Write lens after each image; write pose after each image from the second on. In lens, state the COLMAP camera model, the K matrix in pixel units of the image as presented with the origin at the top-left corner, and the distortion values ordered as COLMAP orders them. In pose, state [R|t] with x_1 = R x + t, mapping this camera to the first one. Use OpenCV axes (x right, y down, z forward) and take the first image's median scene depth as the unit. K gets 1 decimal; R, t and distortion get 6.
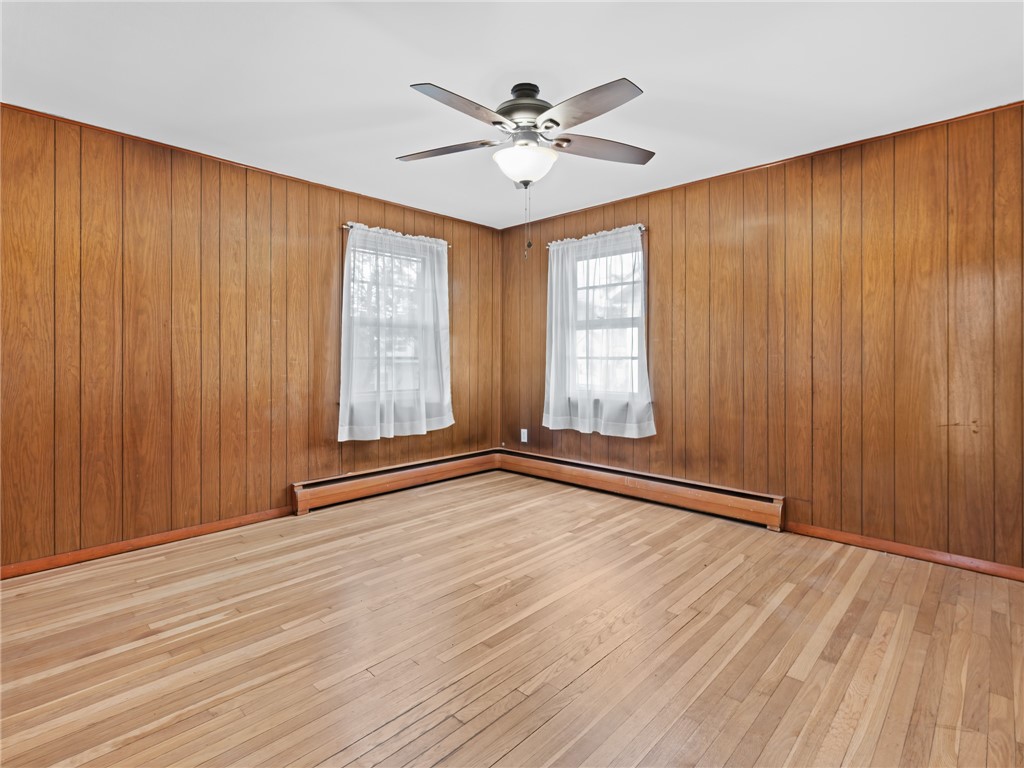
lens RADIAL K [[463.8, 0, 514.2], [0, 463.8, 356.3], [0, 0, 1]] dist [-0.000572, -0.000362]
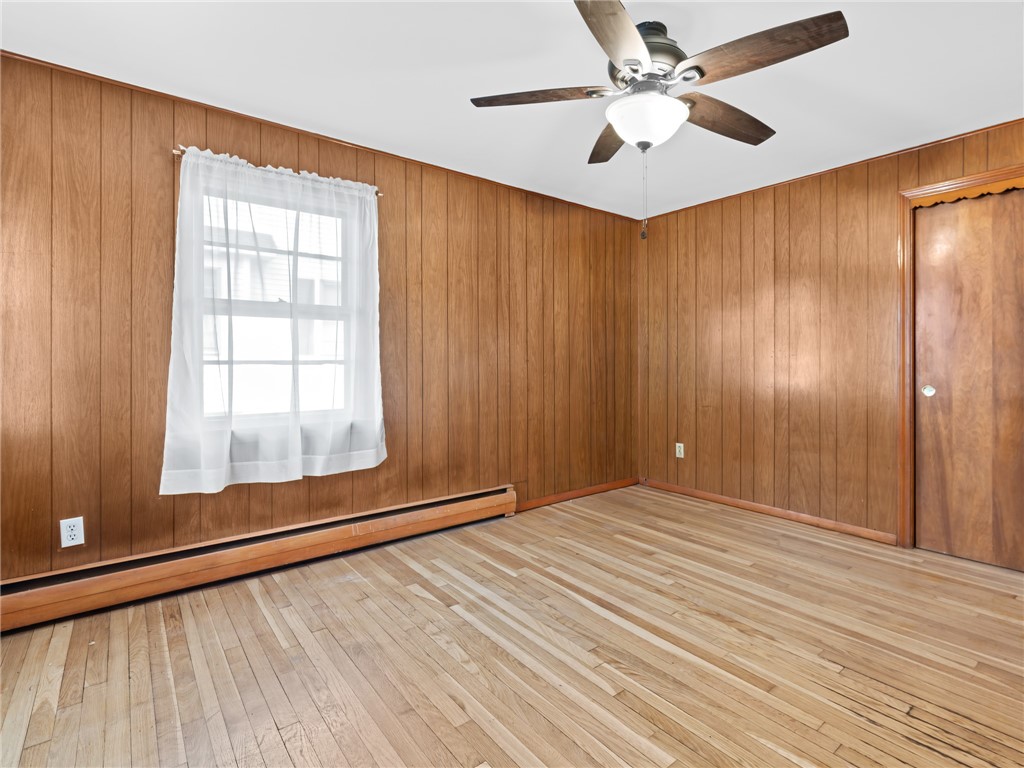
lens RADIAL K [[512.3, 0, 514.4], [0, 512.3, 362.0], [0, 0, 1]] dist [-0.000993, -0.000535]
pose [[0.170191, -0.005462, 0.985396, -0.625987], [-0.001982, 0.999981, 0.005885, -0.002369], [-0.985409, -0.002955, 0.170177, 0.751359]]
